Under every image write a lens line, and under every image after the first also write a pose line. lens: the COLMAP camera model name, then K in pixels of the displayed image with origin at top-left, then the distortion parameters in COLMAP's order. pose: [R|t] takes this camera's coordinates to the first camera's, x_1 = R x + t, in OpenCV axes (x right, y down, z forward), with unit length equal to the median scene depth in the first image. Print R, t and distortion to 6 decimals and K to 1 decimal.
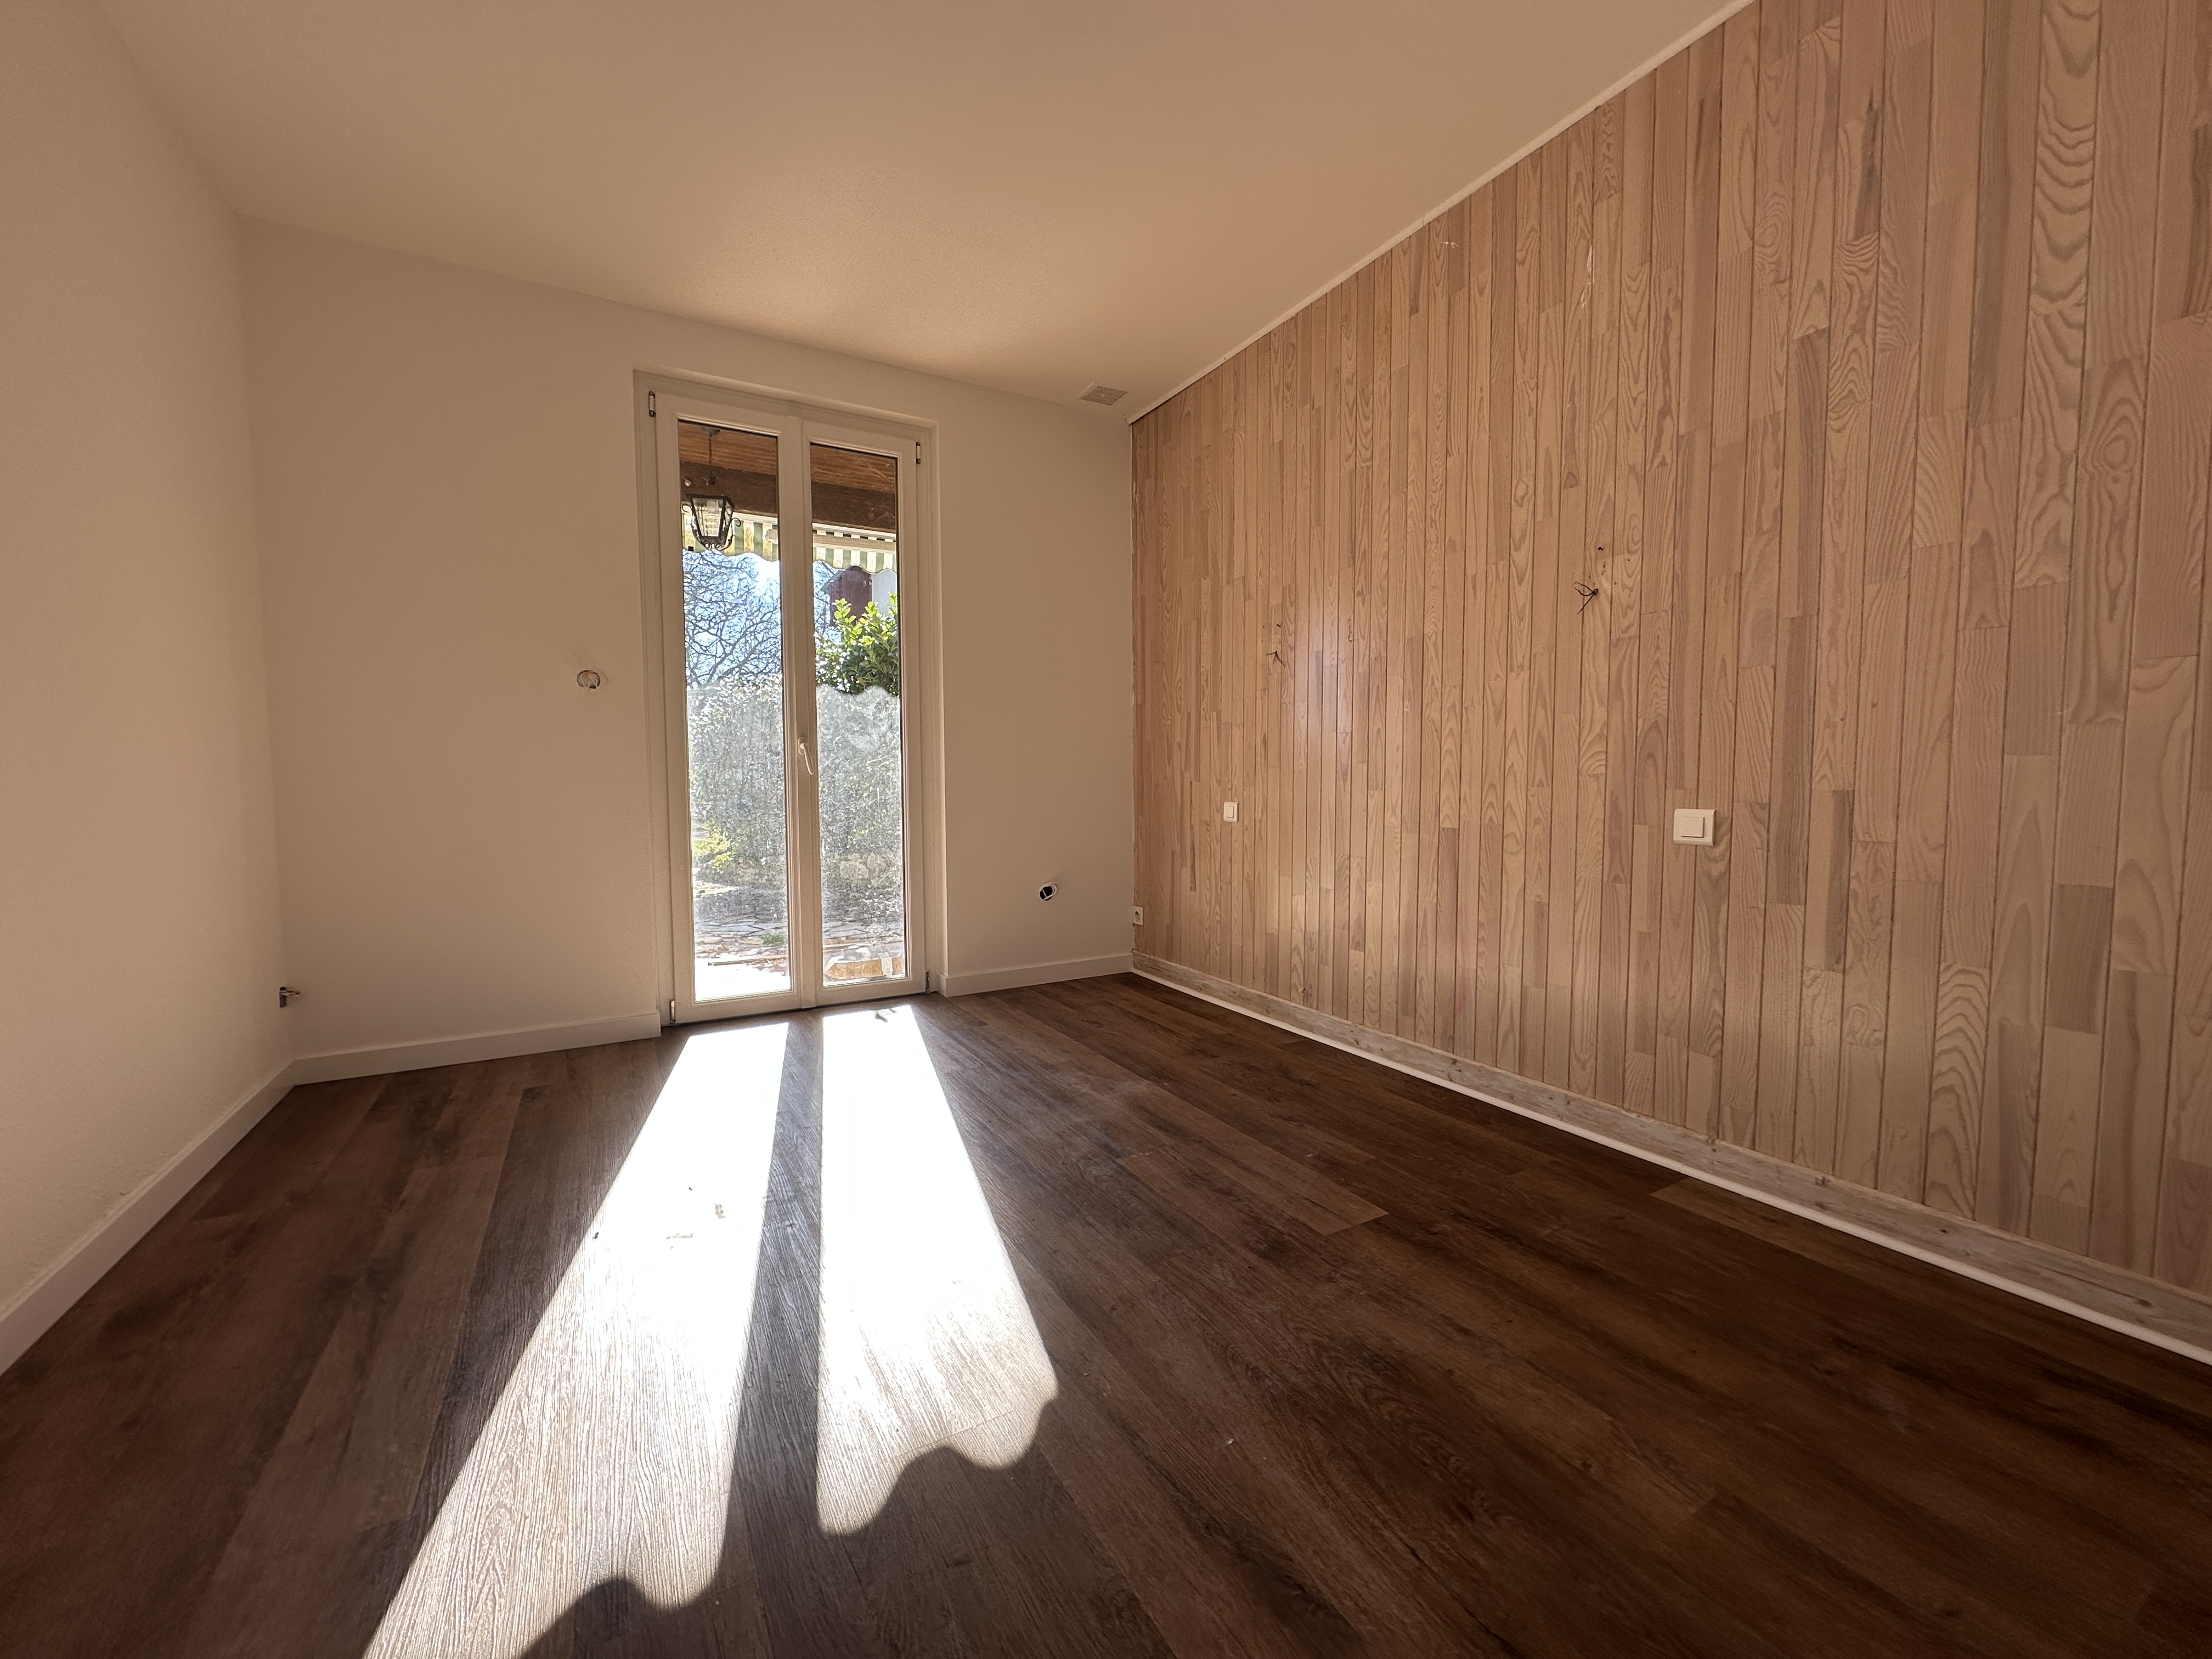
lens RADIAL K [[880.5, 0, 1105.0], [0, 880.5, 830.3], [0, 0, 1]] dist [-0.000637, -0.000495]
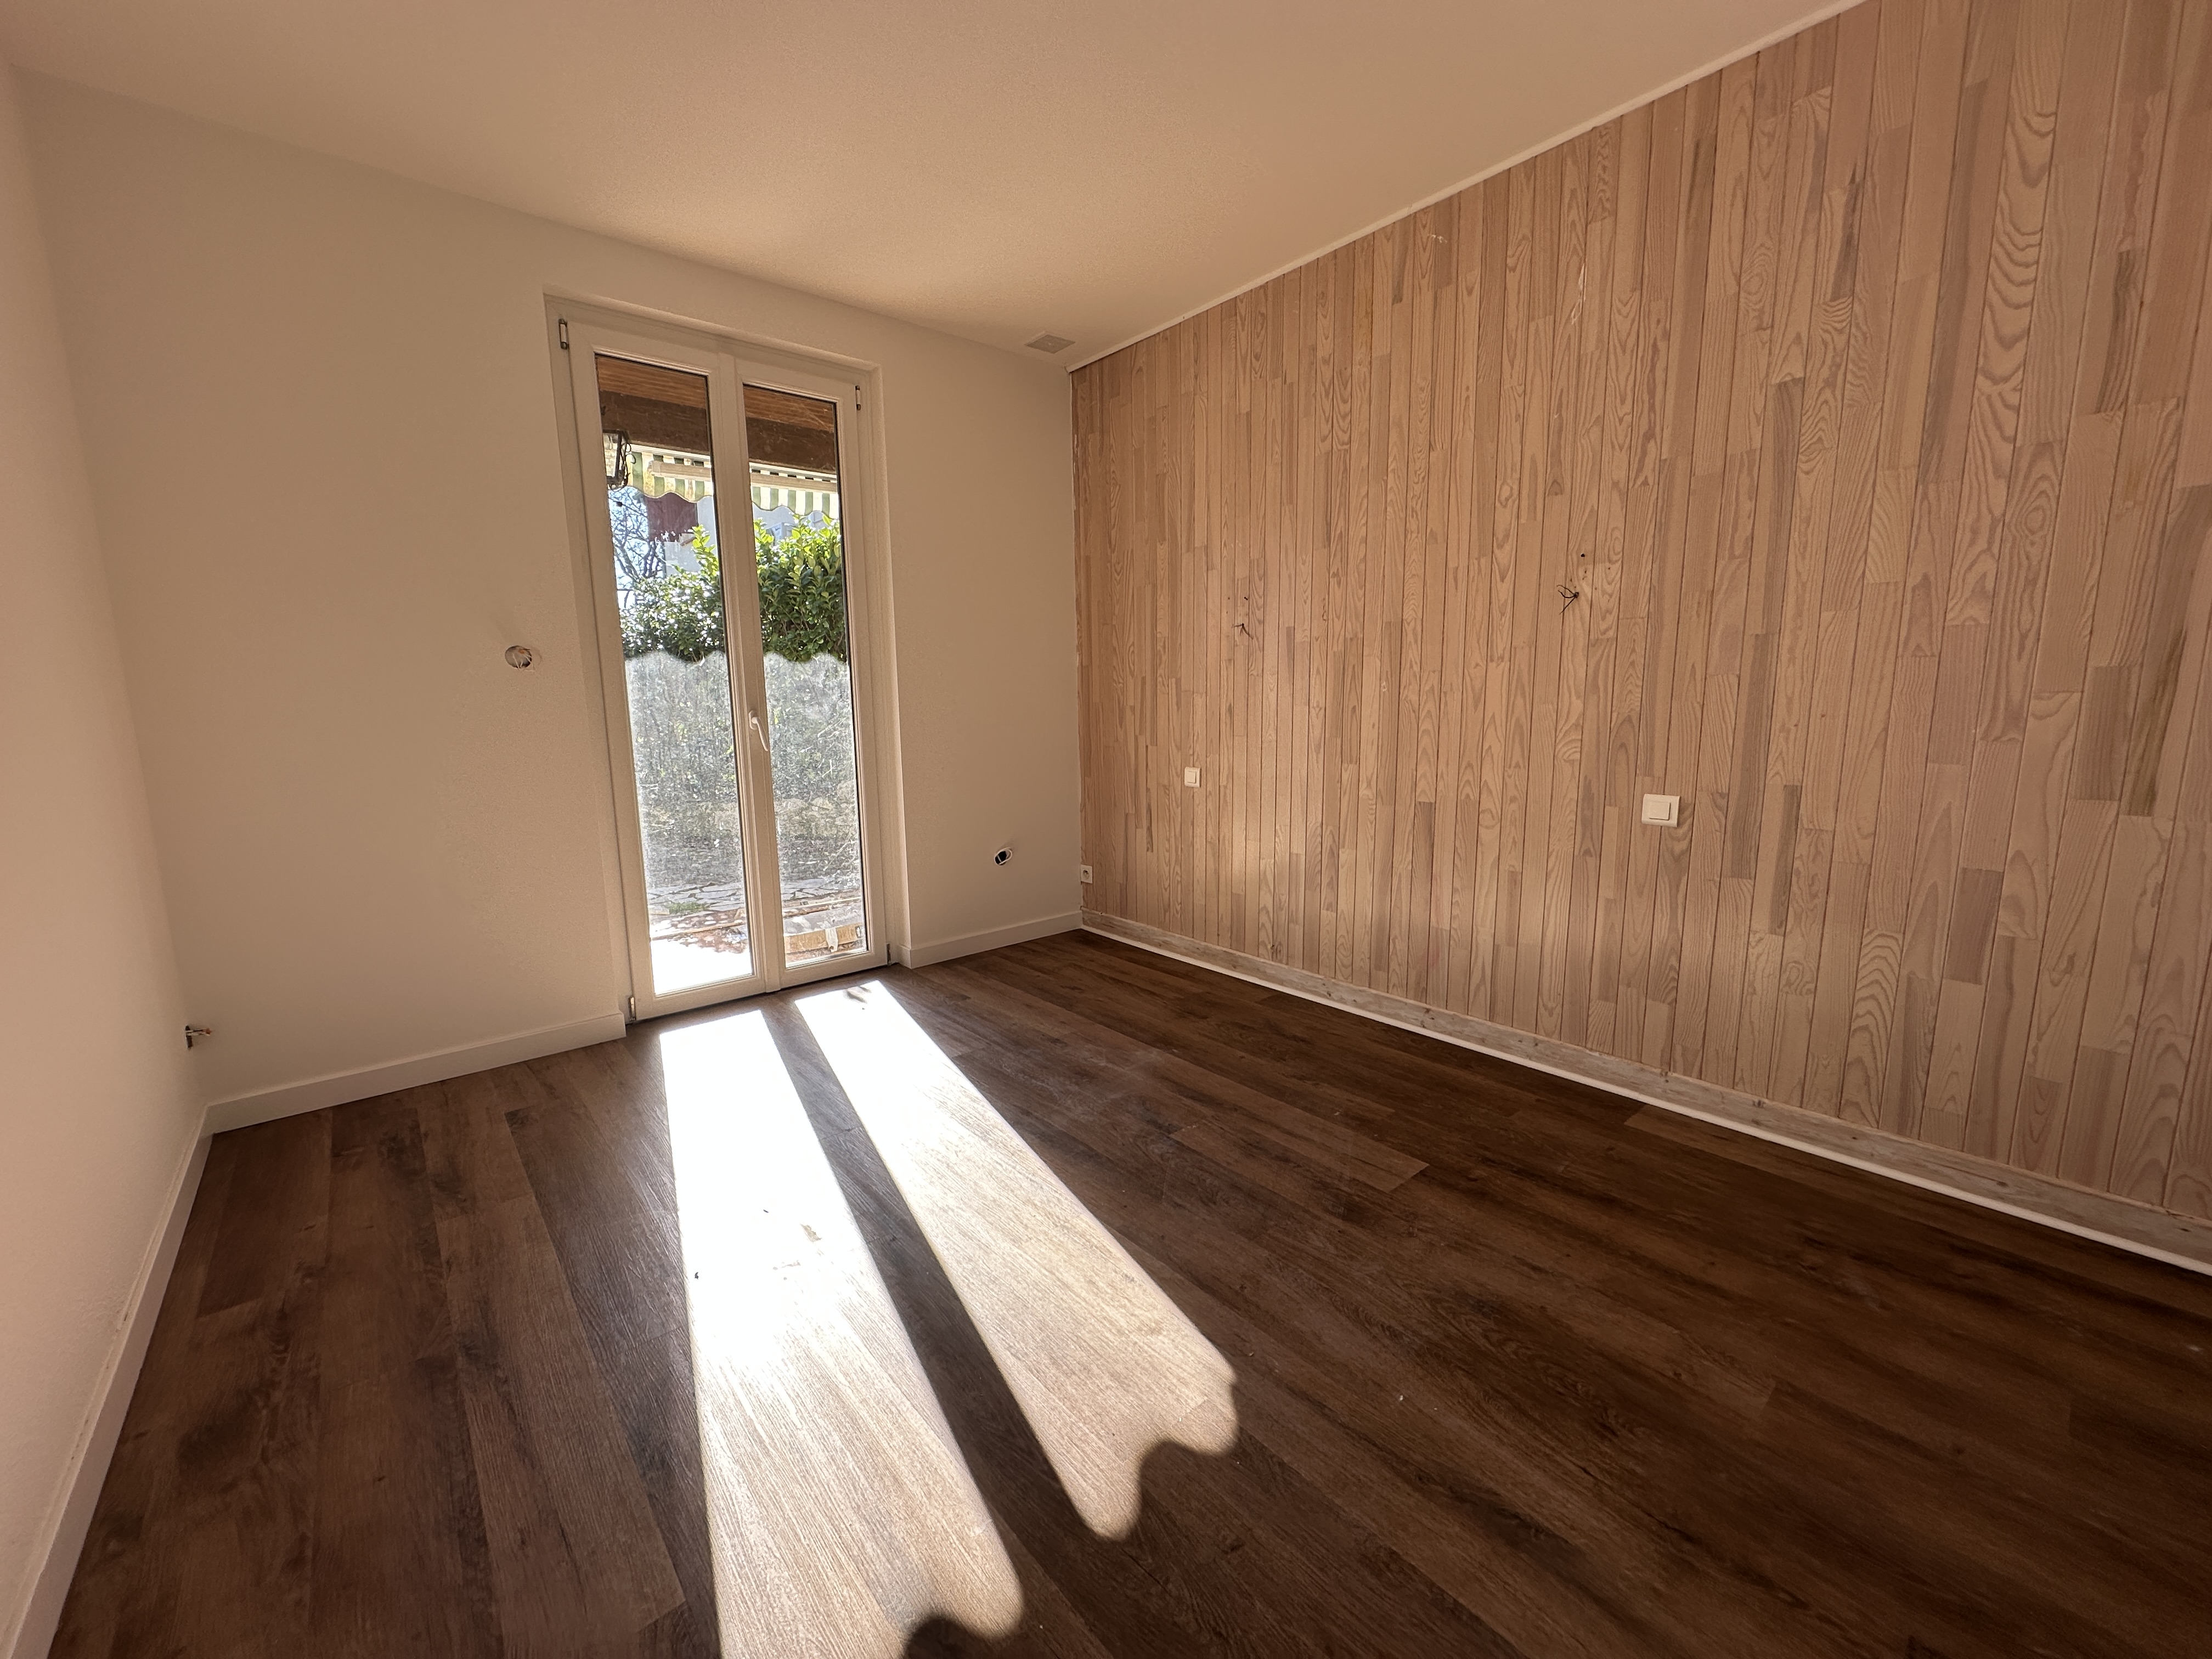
lens RADIAL K [[880.5, 0, 1101.8], [0, 880.5, 829.2], [0, 0, 1]] dist [-0.000637, -0.000495]
pose [[0.982729, -0.038206, 0.181061, -0.284837], [0.021176, 0.995245, 0.095076, -0.114254], [-0.183833, -0.089600, 0.978865, 0.002162]]
